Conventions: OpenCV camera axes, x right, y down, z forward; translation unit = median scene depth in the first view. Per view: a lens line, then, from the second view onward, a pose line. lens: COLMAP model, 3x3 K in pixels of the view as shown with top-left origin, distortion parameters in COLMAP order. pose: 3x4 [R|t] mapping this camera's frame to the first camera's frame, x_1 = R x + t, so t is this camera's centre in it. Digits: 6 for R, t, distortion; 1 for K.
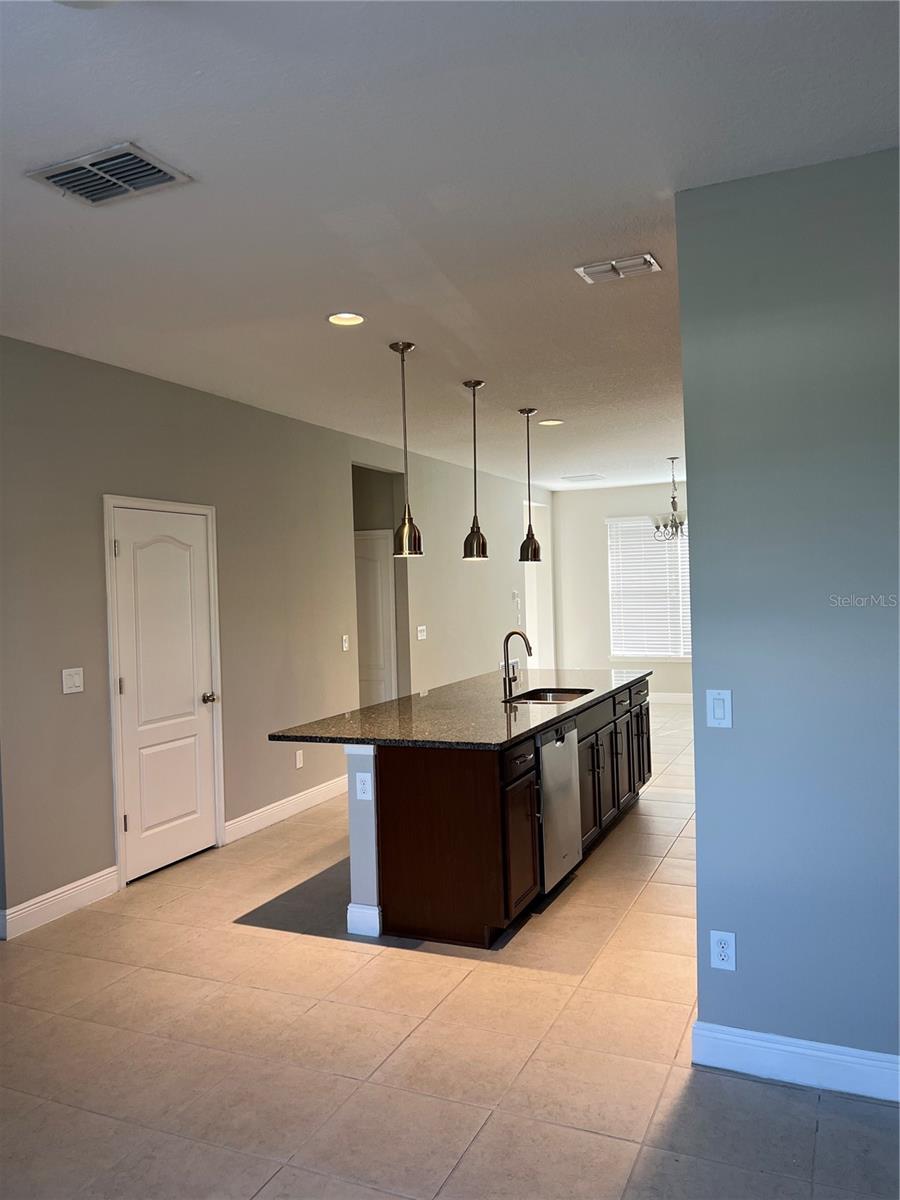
lens RADIAL K [[905.1, 0, 447.9], [0, 905.1, 605.6], [0, 0, 1]] dist [0.030900, -0.010126]
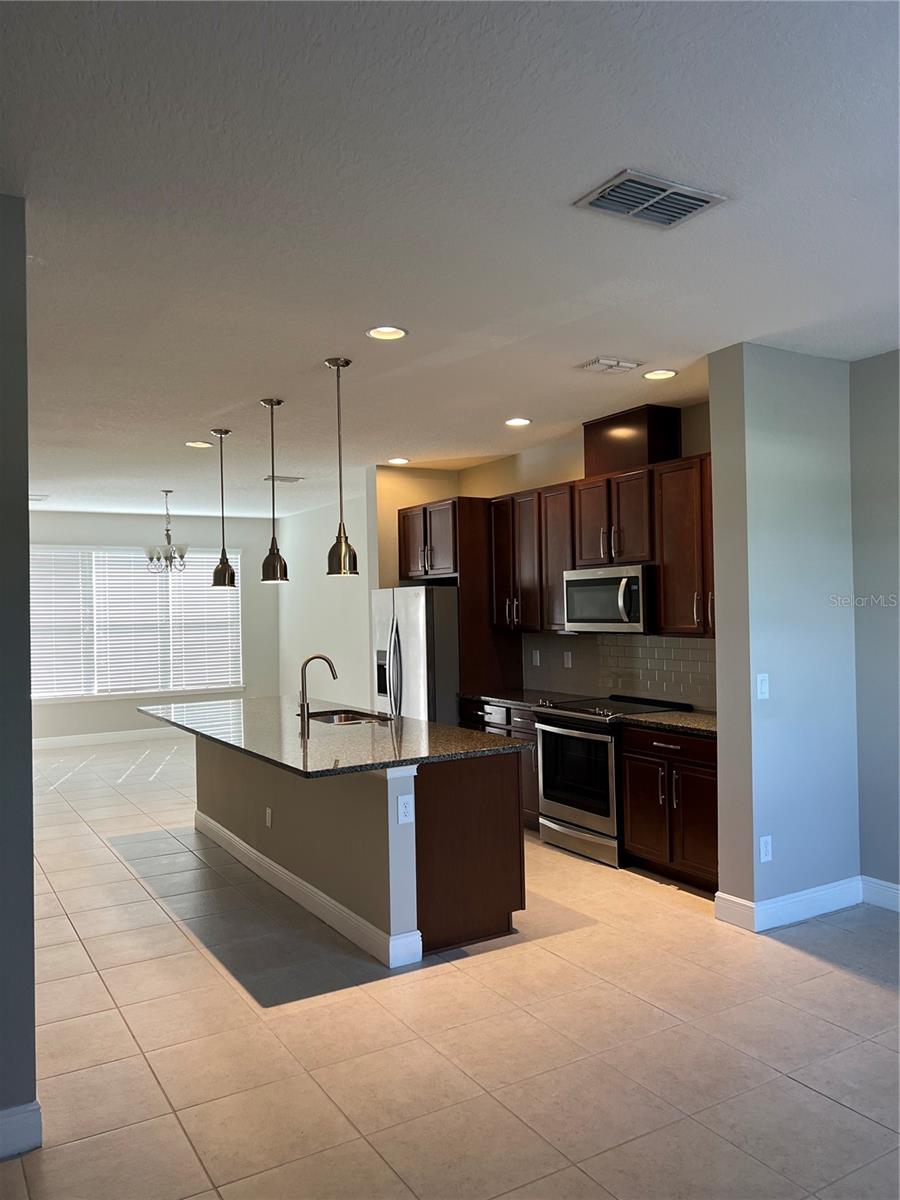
lens RADIAL K [[905.4, 0, 450.0], [0, 905.4, 600.0], [0, 0, 1]] dist [0.029782, -0.007786]
pose [[0.569955, 0.025947, 0.821266, -0.762260], [0.019713, 0.998782, -0.045236, 0.017375], [-0.821439, 0.041972, 0.568749, 0.346170]]
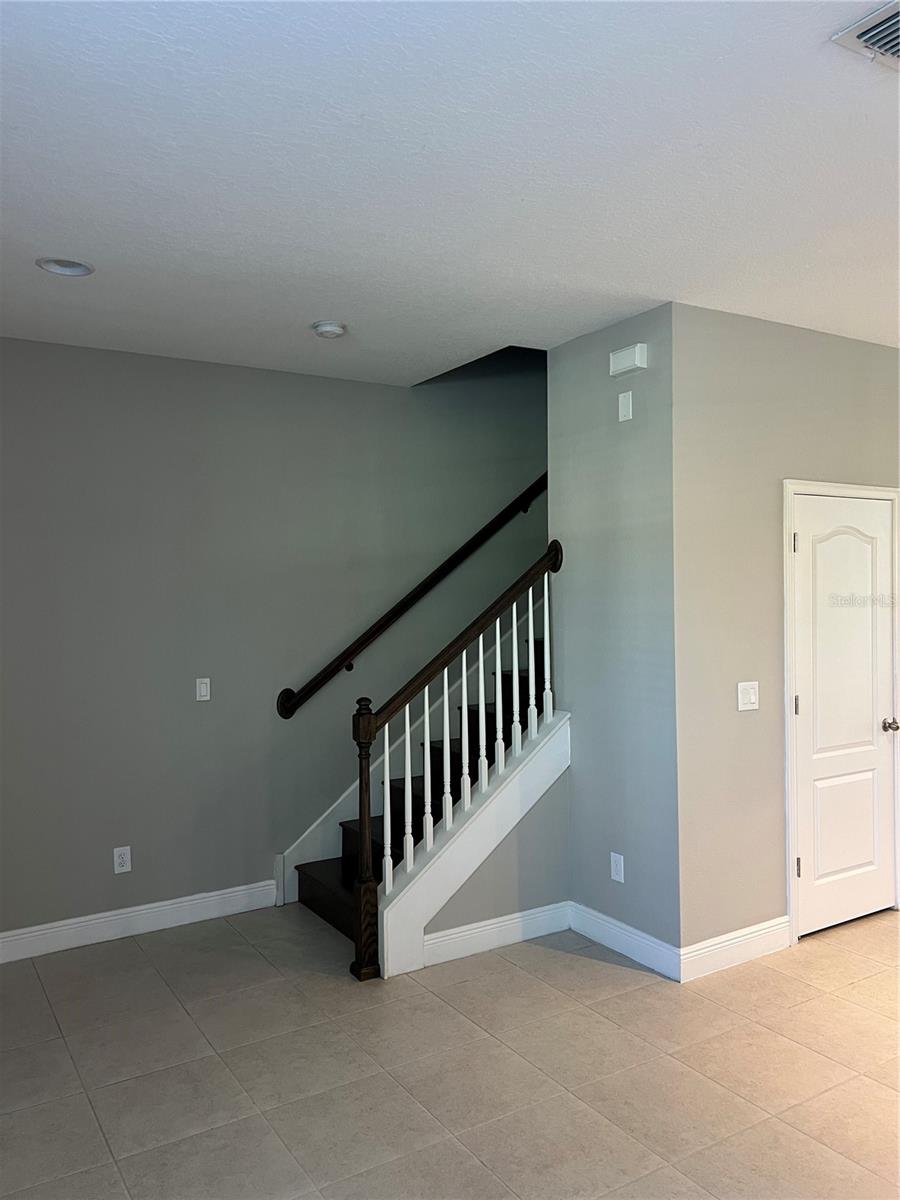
lens RADIAL K [[905.4, 0, 450.0], [0, 905.4, 600.0], [0, 0, 1]] dist [0.029782, -0.007786]
pose [[0.832152, 0.020365, -0.554173, -0.164655], [-0.021051, 0.999765, 0.005129, -0.007045], [0.554147, 0.007398, 0.832386, 0.117420]]
